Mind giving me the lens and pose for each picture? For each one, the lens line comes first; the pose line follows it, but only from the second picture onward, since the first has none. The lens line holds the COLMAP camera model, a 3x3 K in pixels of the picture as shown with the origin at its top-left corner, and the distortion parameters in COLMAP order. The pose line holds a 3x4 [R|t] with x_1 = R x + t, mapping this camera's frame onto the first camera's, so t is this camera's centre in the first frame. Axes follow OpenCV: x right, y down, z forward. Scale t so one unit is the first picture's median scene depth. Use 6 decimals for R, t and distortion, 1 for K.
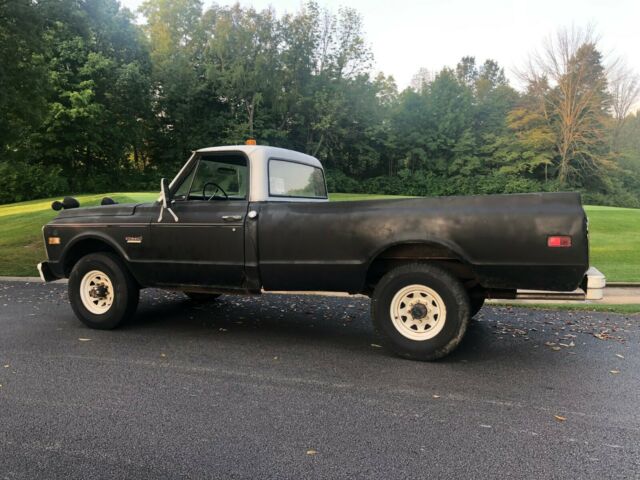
lens RADIAL K [[514.8, 0, 322.2], [0, 514.8, 242.2], [0, 0, 1]] dist [0.031851, -0.031176]
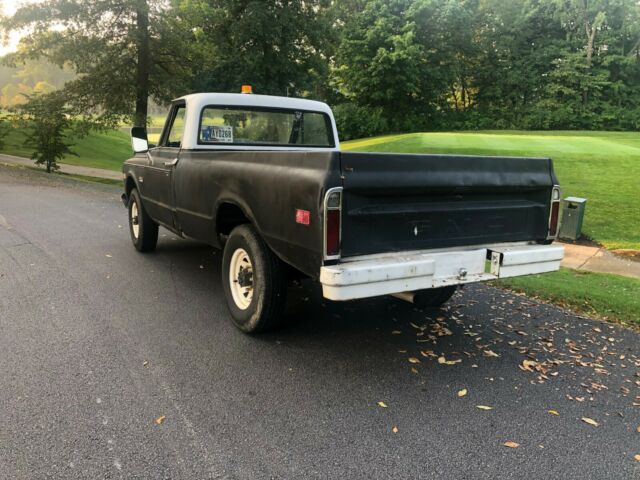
lens RADIAL K [[514.8, 0, 317.1], [0, 514.8, 239.3], [0, 0, 1]] dist [0.031851, -0.031176]
pose [[0.788592, 0.132866, -0.600391, 0.082801], [-0.066172, 0.989044, 0.131961, -0.006110], [0.611346, -0.064334, 0.788744, 0.036930]]
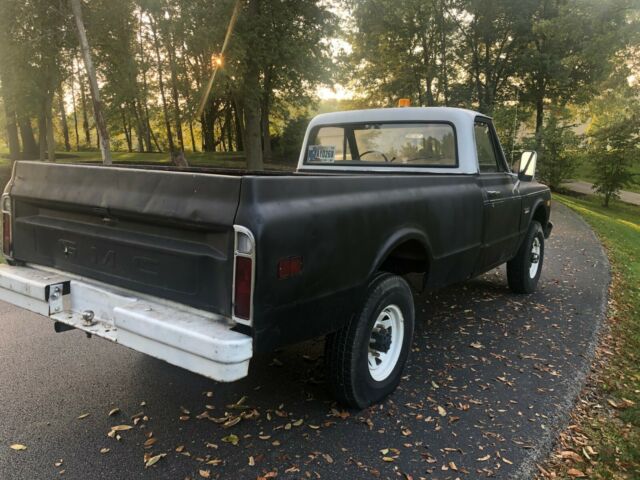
lens RADIAL K [[514.8, 0, 322.5], [0, 514.8, 238.0], [0, 0, 1]] dist [0.031851, -0.031176]
pose [[-0.230181, 0.141407, -0.962819, 0.104295], [-0.081986, 0.983051, 0.163979, -0.013369], [0.969688, 0.116682, -0.214686, 0.145763]]
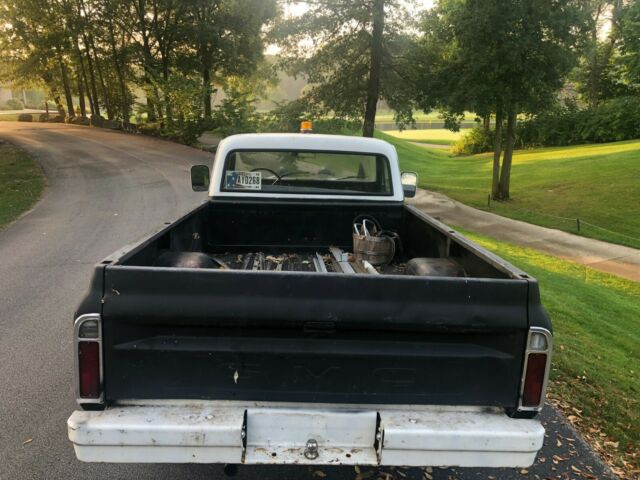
lens RADIAL K [[514.8, 0, 320.6], [0, 514.8, 240.2], [0, 0, 1]] dist [0.031851, -0.031176]
pose [[0.402733, 0.204652, -0.892145, 0.096584], [-0.092048, 0.978798, 0.182978, -0.021984], [0.910677, 0.008429, 0.413032, 0.088179]]
